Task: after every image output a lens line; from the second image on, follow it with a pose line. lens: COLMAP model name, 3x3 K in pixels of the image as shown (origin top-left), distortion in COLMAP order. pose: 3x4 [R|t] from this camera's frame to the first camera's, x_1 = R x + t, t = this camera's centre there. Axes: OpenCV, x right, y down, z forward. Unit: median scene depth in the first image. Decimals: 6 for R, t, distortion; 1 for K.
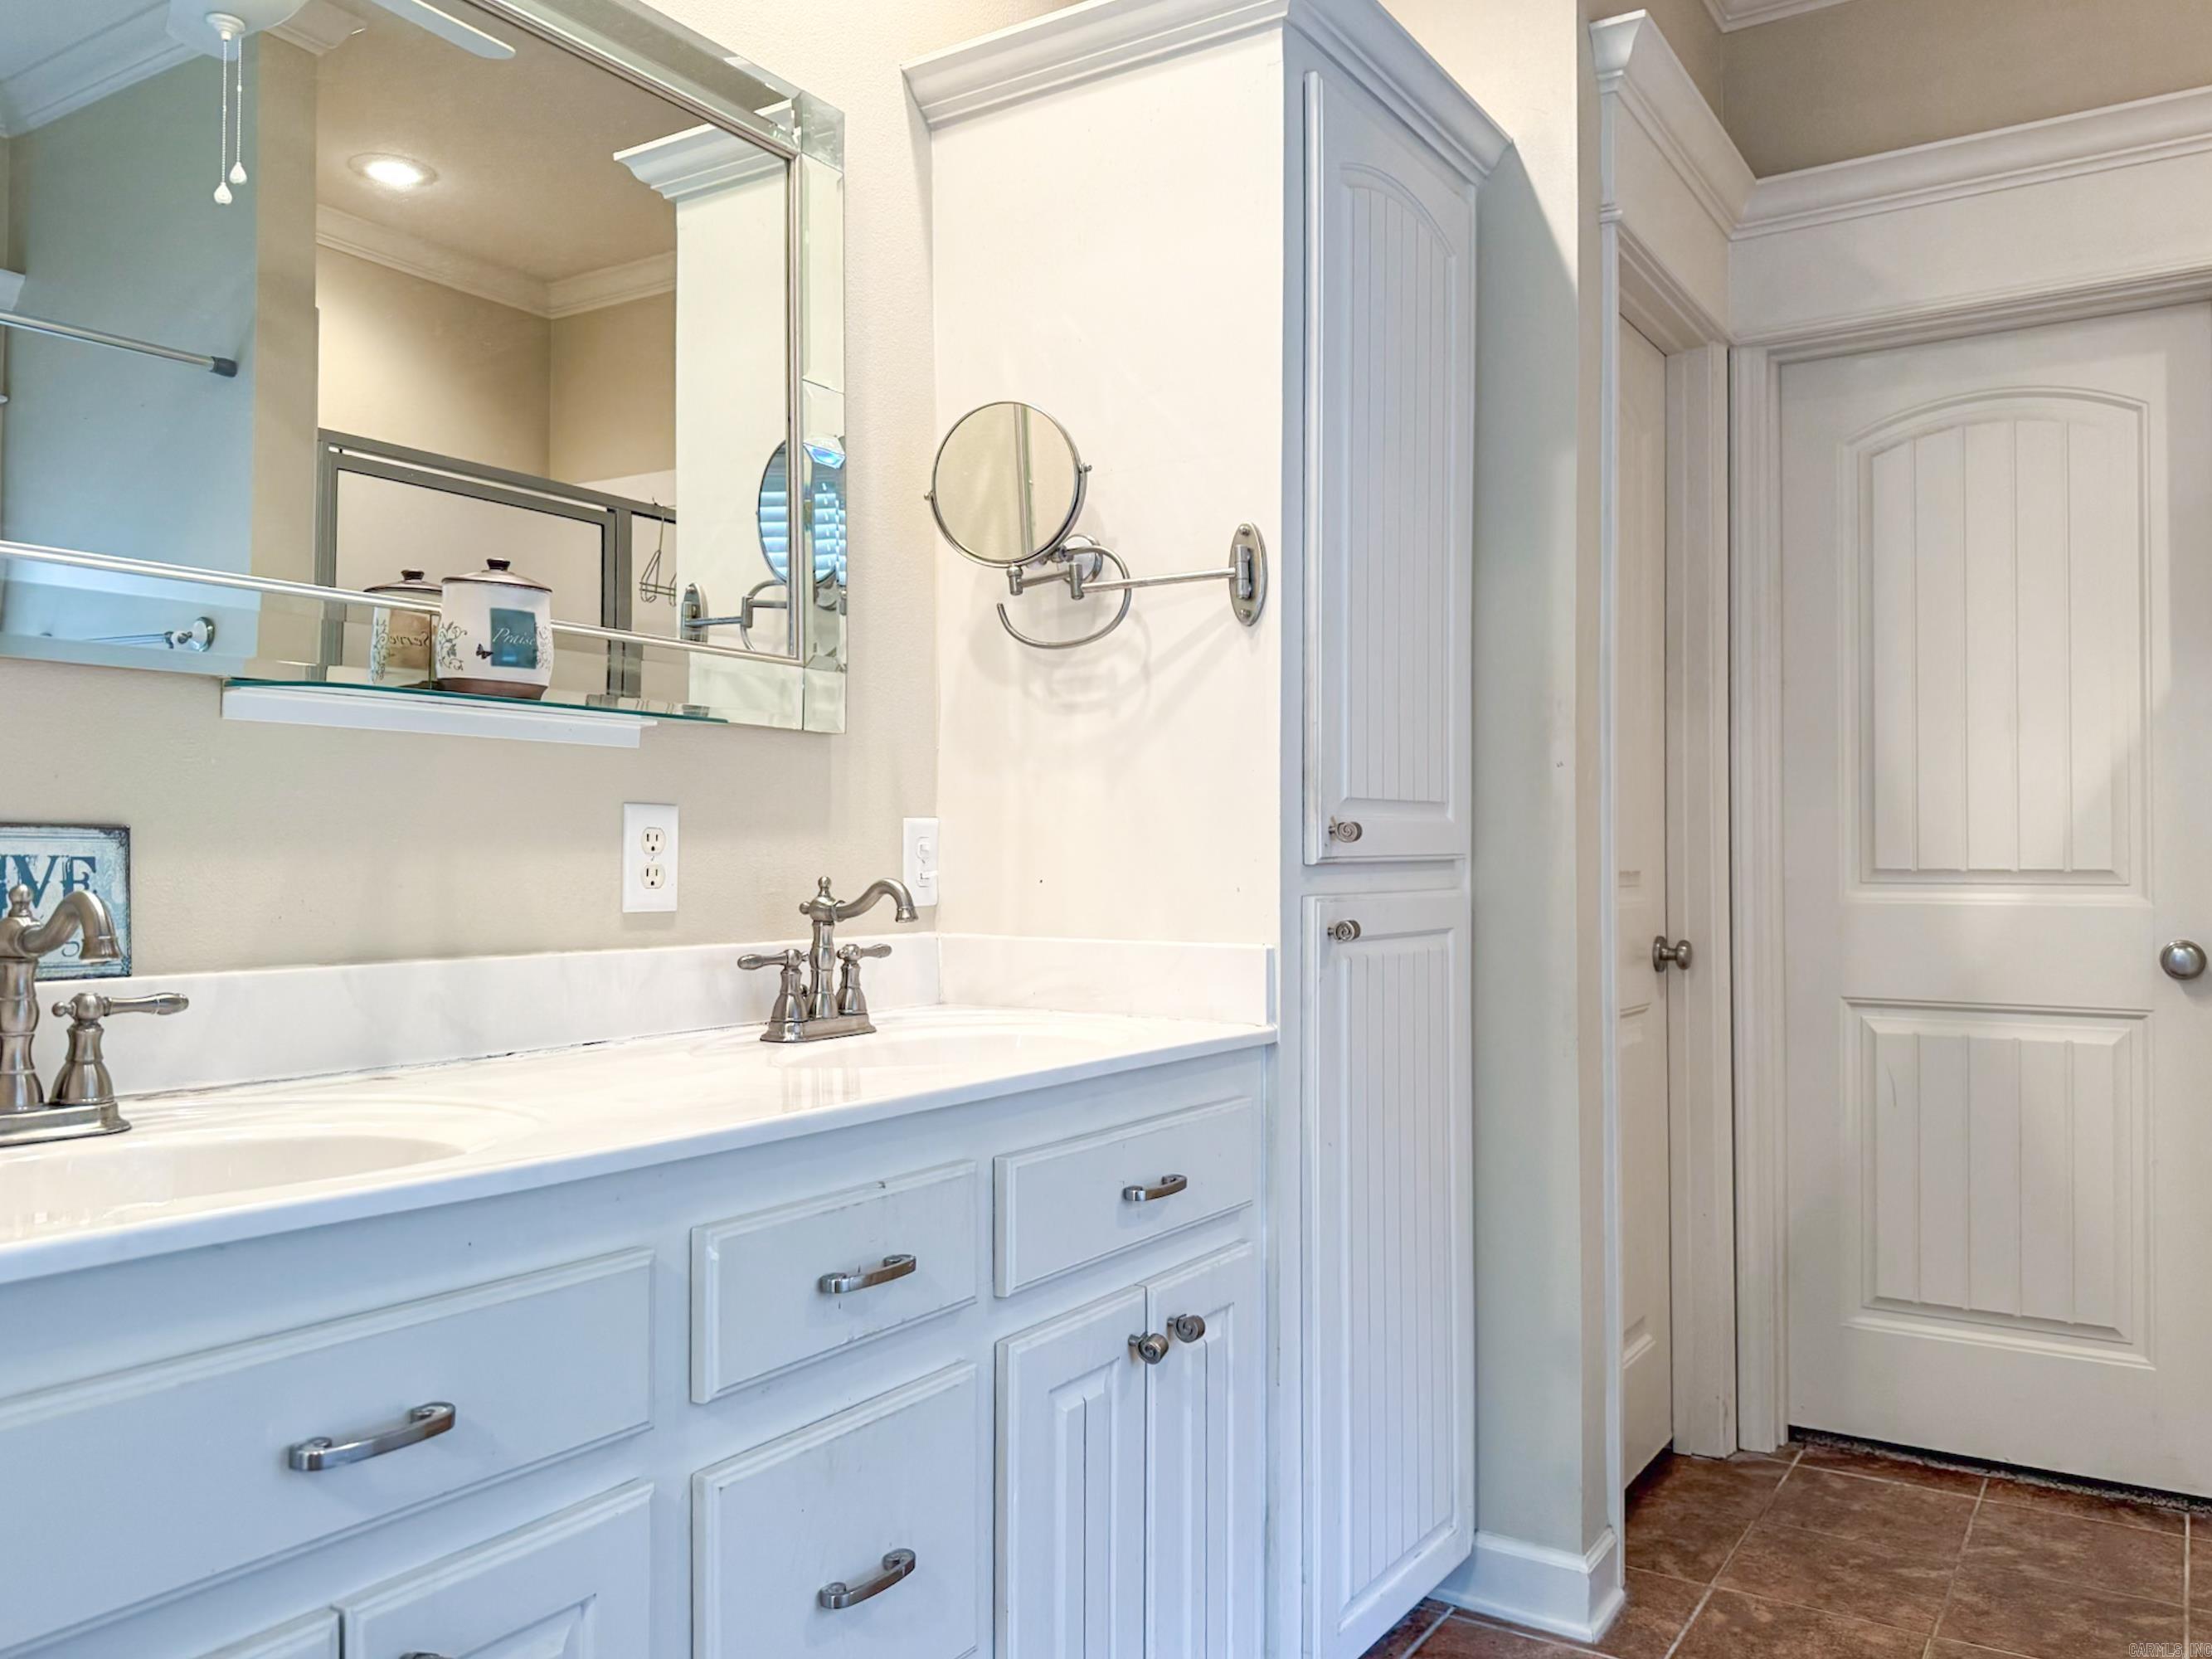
lens RADIAL K [[1622.3, 0, 1131.2], [0, 1622.3, 825.6], [0, 0, 1]] dist [0.049228, -0.074969]
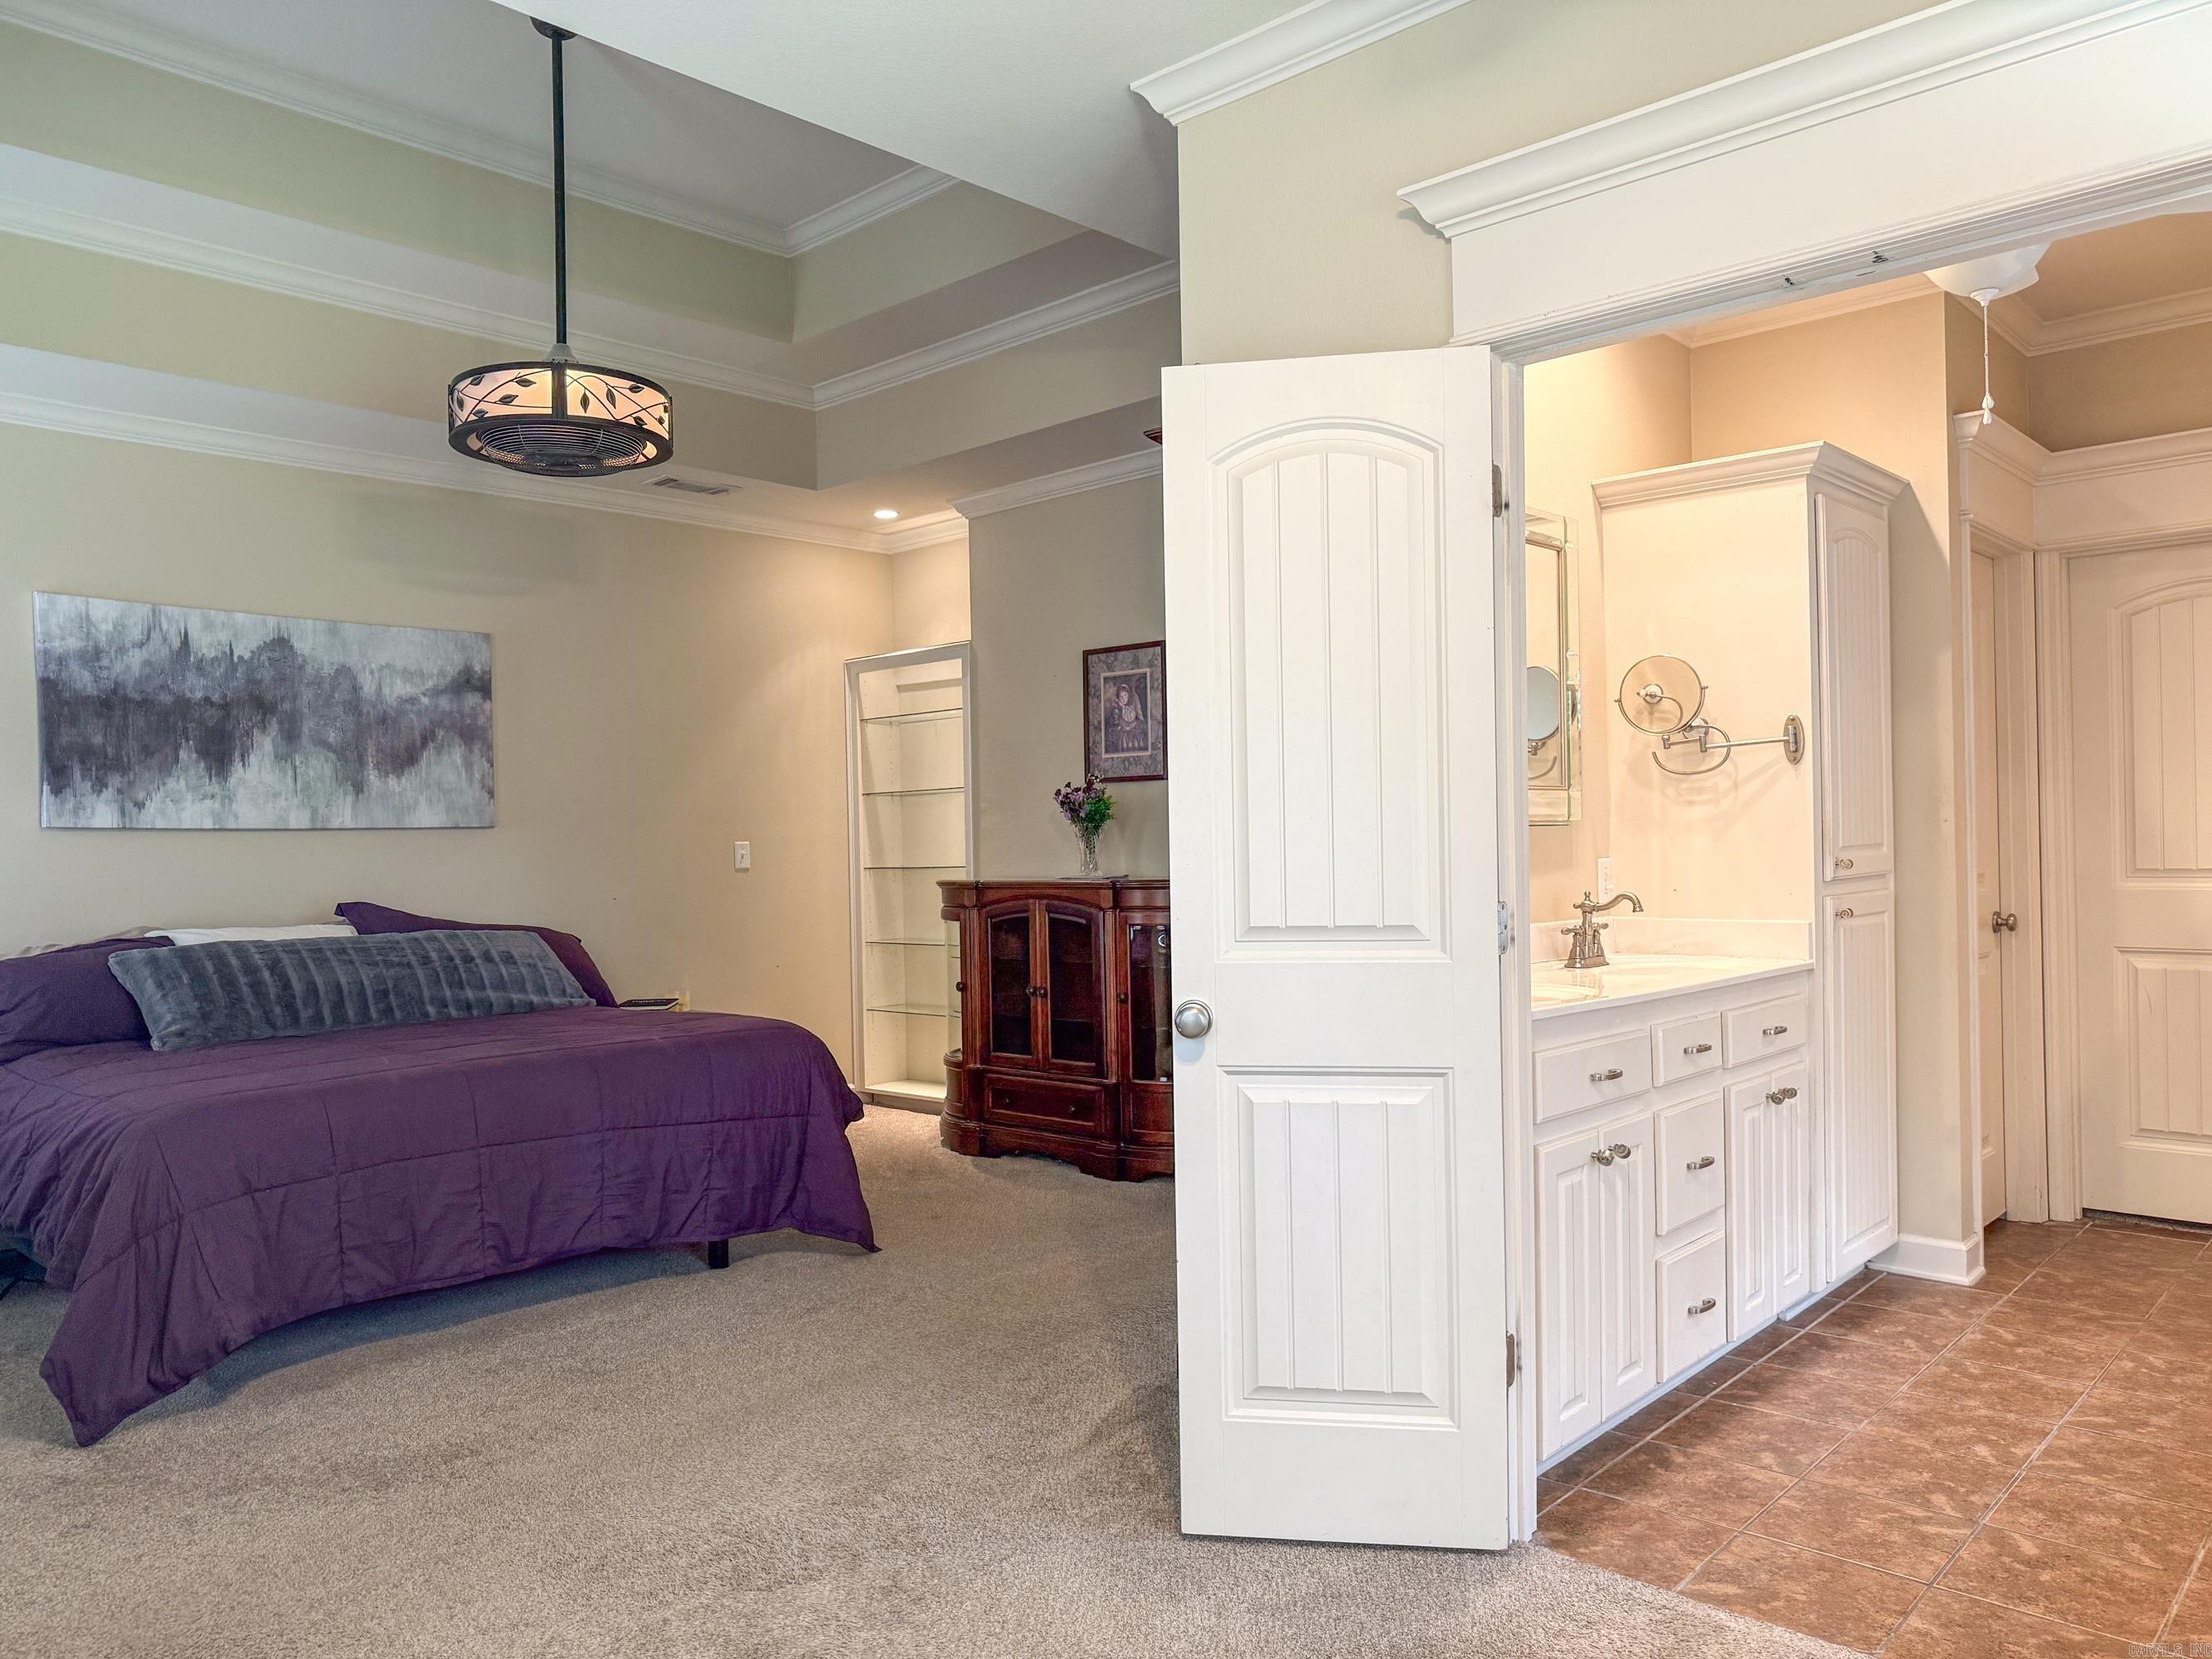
lens RADIAL K [[1559.0, 0, 1105.1], [0, 1559.0, 839.1], [0, 0, 1]] dist [-0.046877, 0.038591]
pose [[0.983310, -0.020914, -0.180732, -0.357182], [0.024511, 0.999543, 0.017688, -0.070539], [0.180279, -0.021823, 0.983373, -0.890797]]
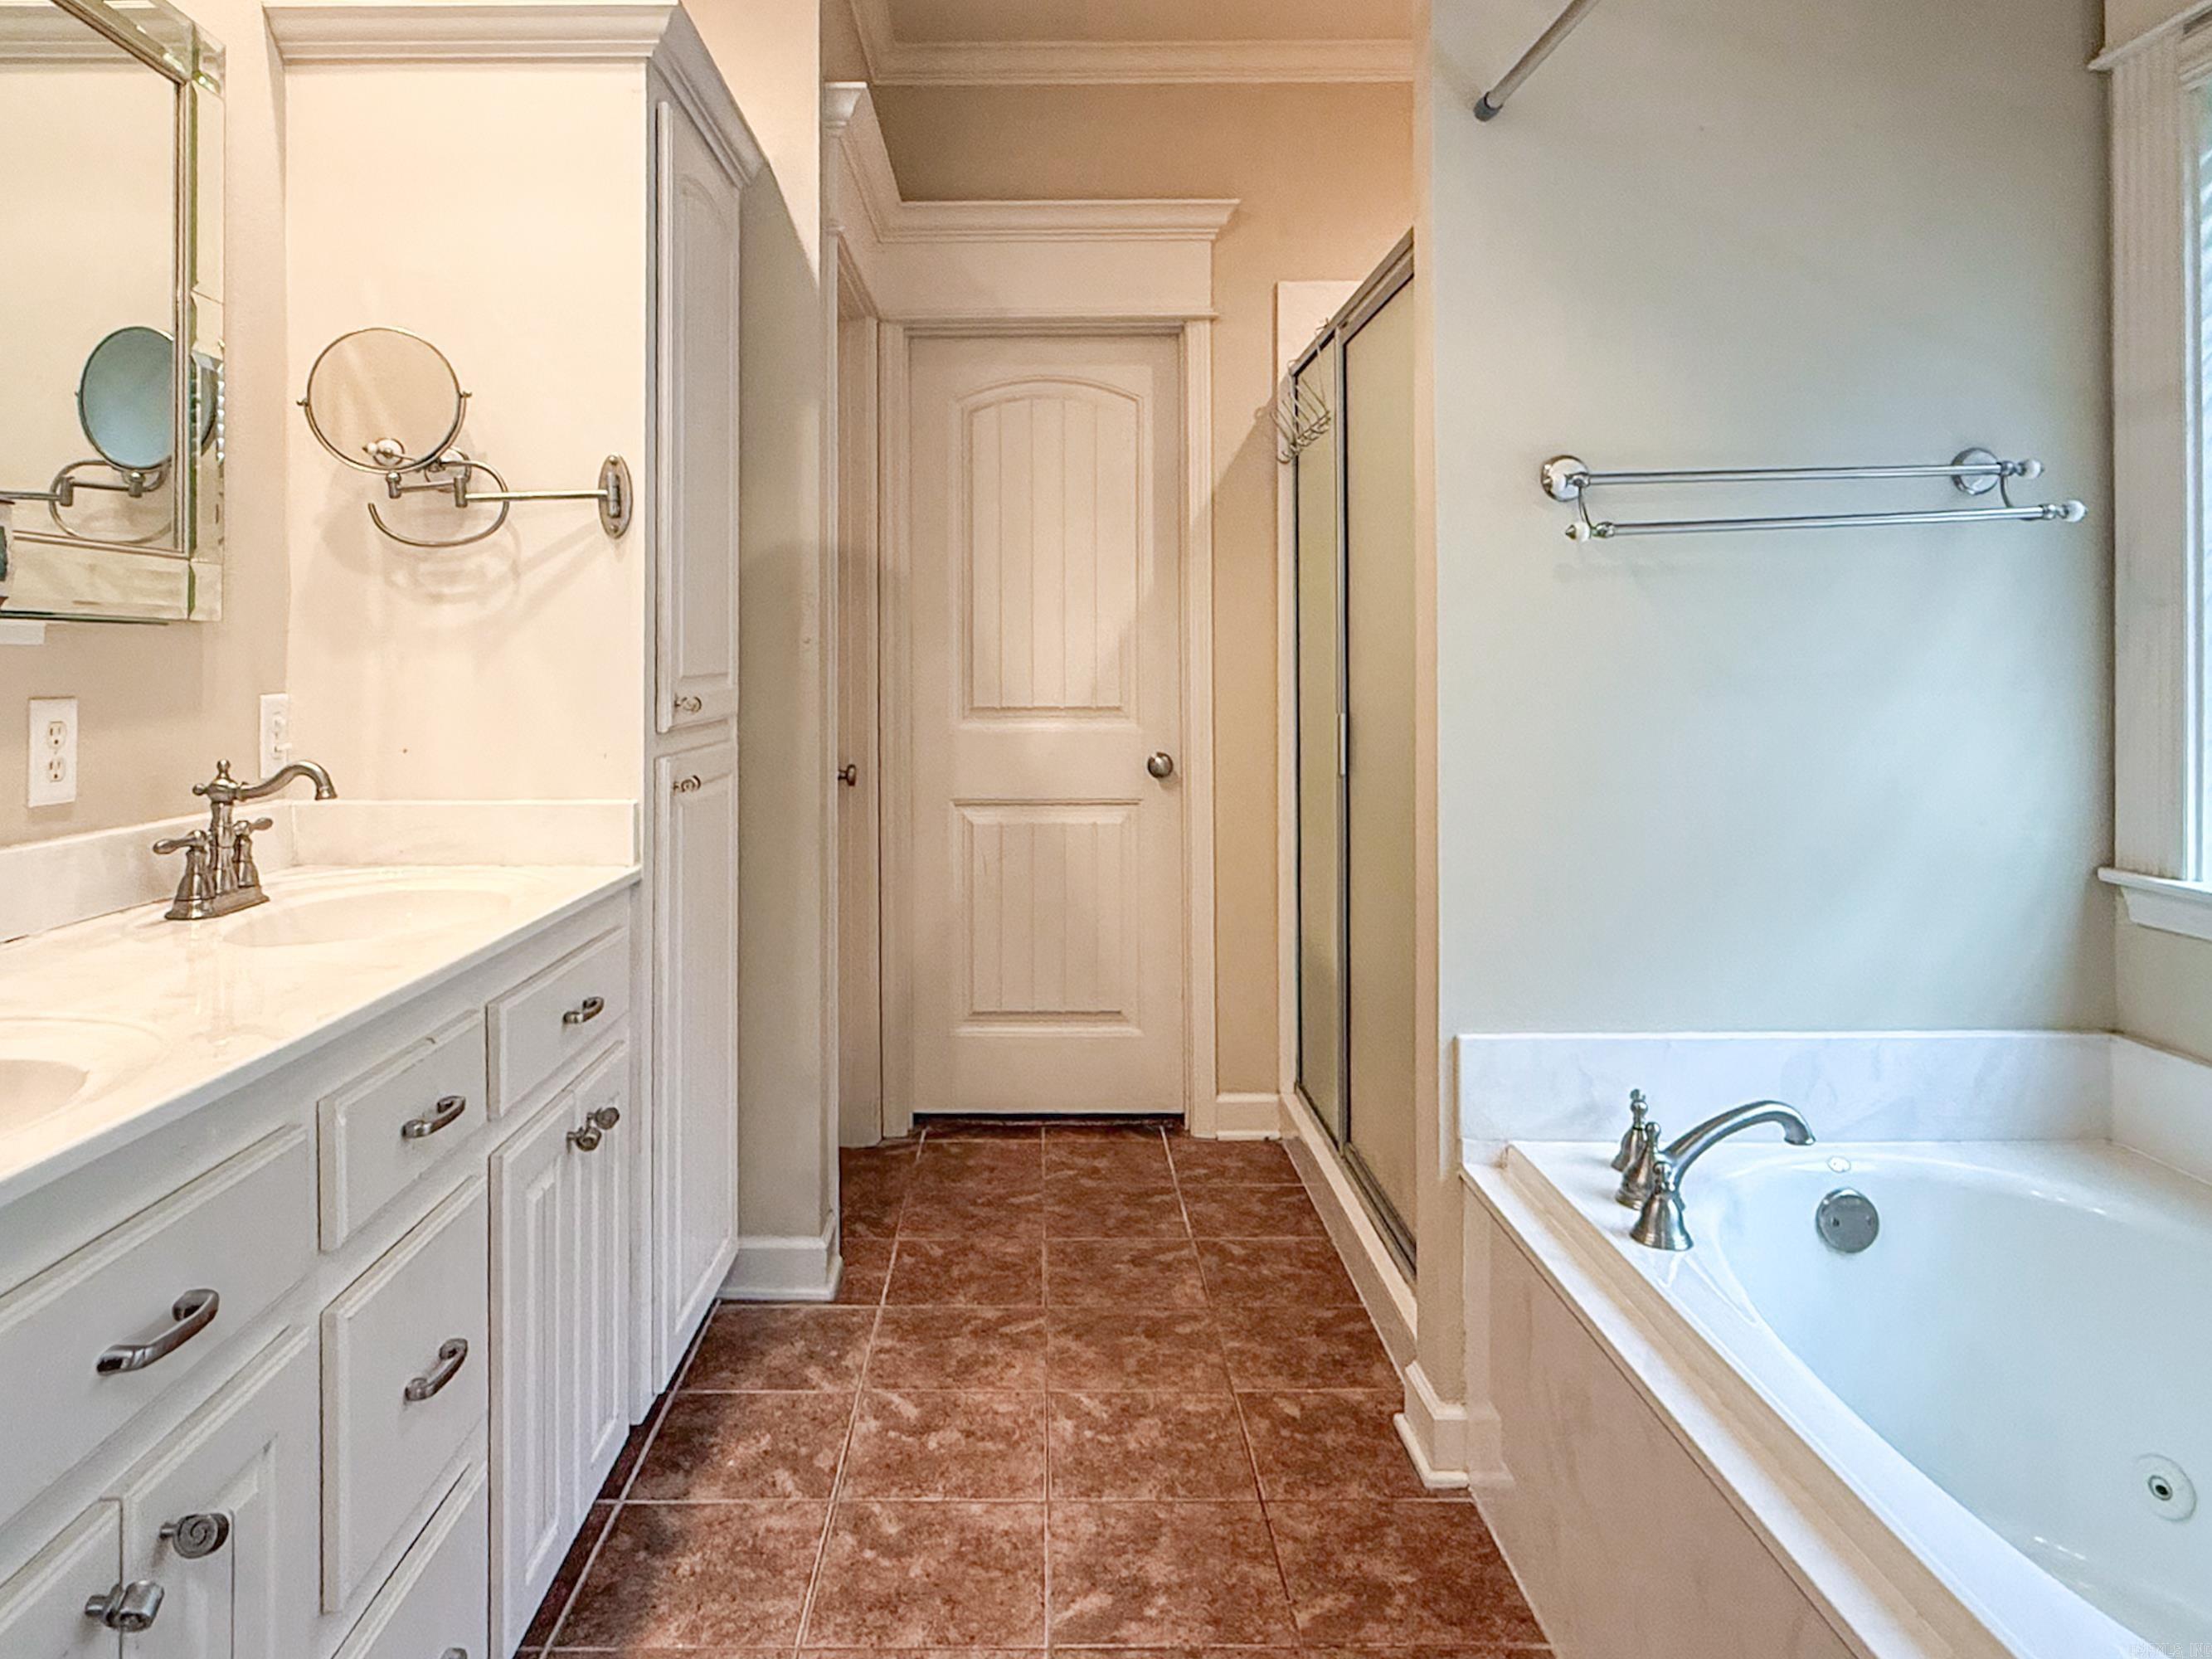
lens RADIAL K [[1401.9, 0, 1021.0], [0, 1401.9, 645.7], [0, 0, 1]] dist [-0.002438, -0.001552]
pose [[0.844250, 0.000239, 0.535949, -0.194564], [-0.003094, 0.999985, 0.004427, -0.039831], [-0.535940, -0.005396, 0.844239, -0.045617]]
